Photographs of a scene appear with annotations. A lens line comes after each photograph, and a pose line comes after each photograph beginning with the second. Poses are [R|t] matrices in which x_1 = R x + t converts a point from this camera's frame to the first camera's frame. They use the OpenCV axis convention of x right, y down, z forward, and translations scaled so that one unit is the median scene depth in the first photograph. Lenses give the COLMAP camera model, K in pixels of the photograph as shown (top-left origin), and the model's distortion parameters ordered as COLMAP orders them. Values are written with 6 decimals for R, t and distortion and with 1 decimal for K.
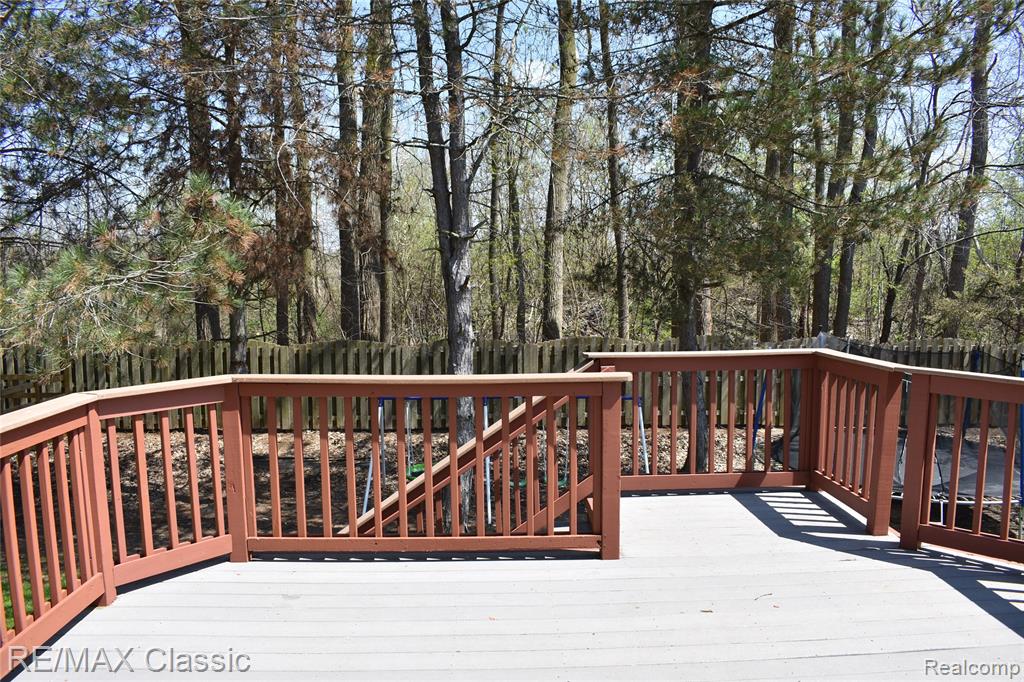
lens RADIAL K [[794.3, 0, 514.8], [0, 794.3, 341.8], [0, 0, 1]] dist [-0.098178, 0.018692]
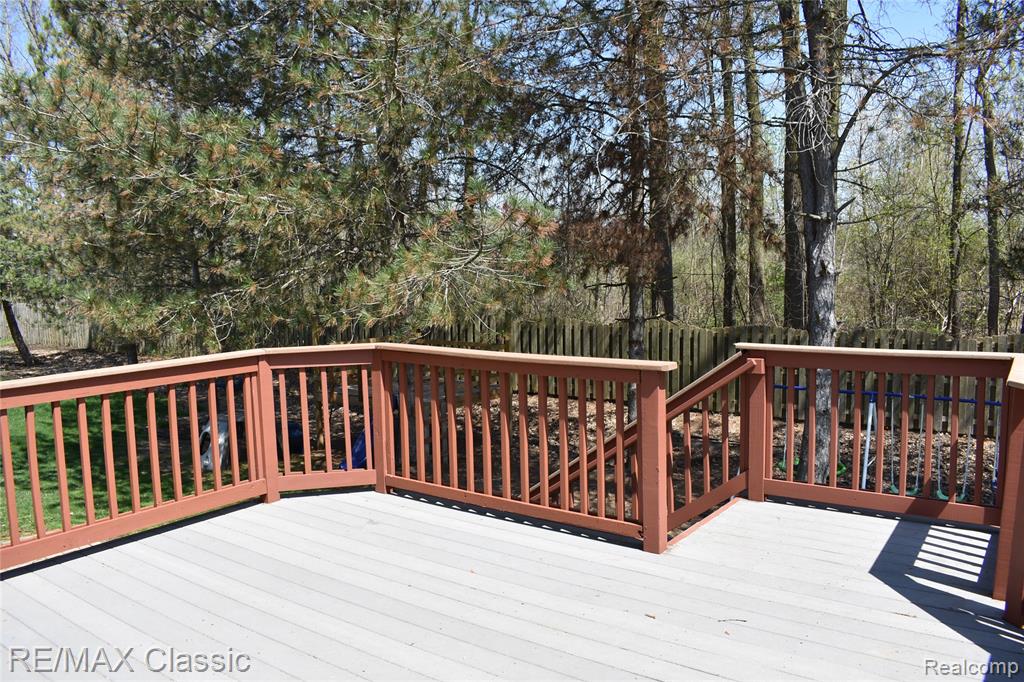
lens RADIAL K [[794.3, 0, 510.5], [0, 794.3, 338.9], [0, 0, 1]] dist [-0.098178, 0.018692]
pose [[0.794101, 0.050894, -0.605651, 0.209350], [-0.040486, 0.998704, 0.030841, -0.004181], [0.606436, 0.000030, 0.795132, 0.044458]]
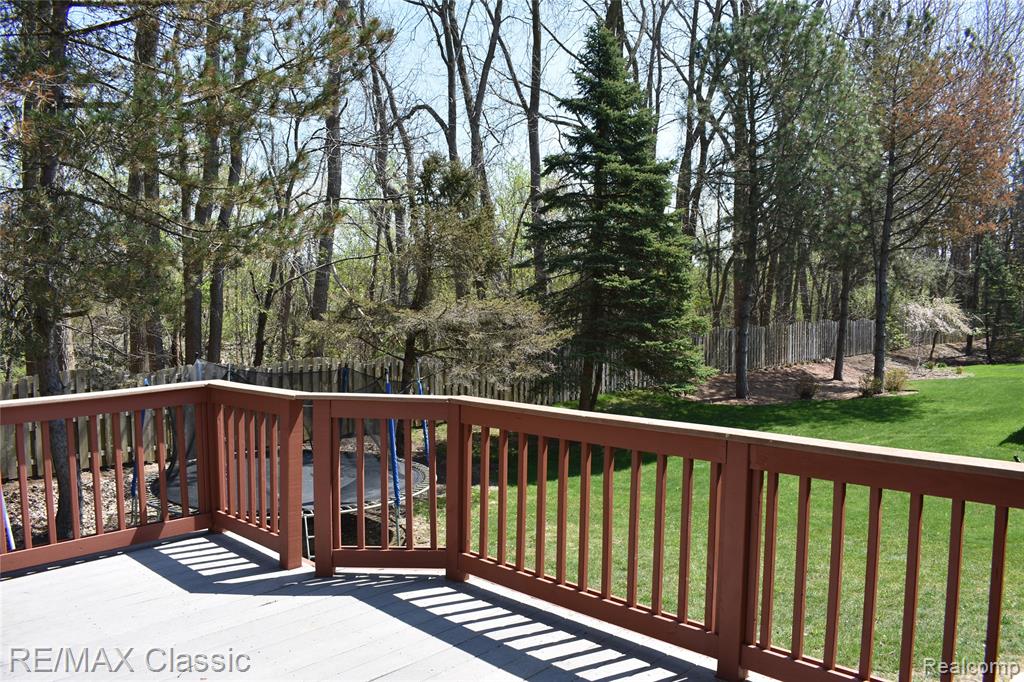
lens RADIAL K [[794.3, 0, 511.1], [0, 794.3, 339.4], [0, 0, 1]] dist [-0.098178, 0.018692]
pose [[0.720019, -0.042040, 0.692680, -0.000202], [0.066254, 0.997768, -0.008314, -0.004224], [-0.690785, 0.051879, 0.721197, 0.035015]]
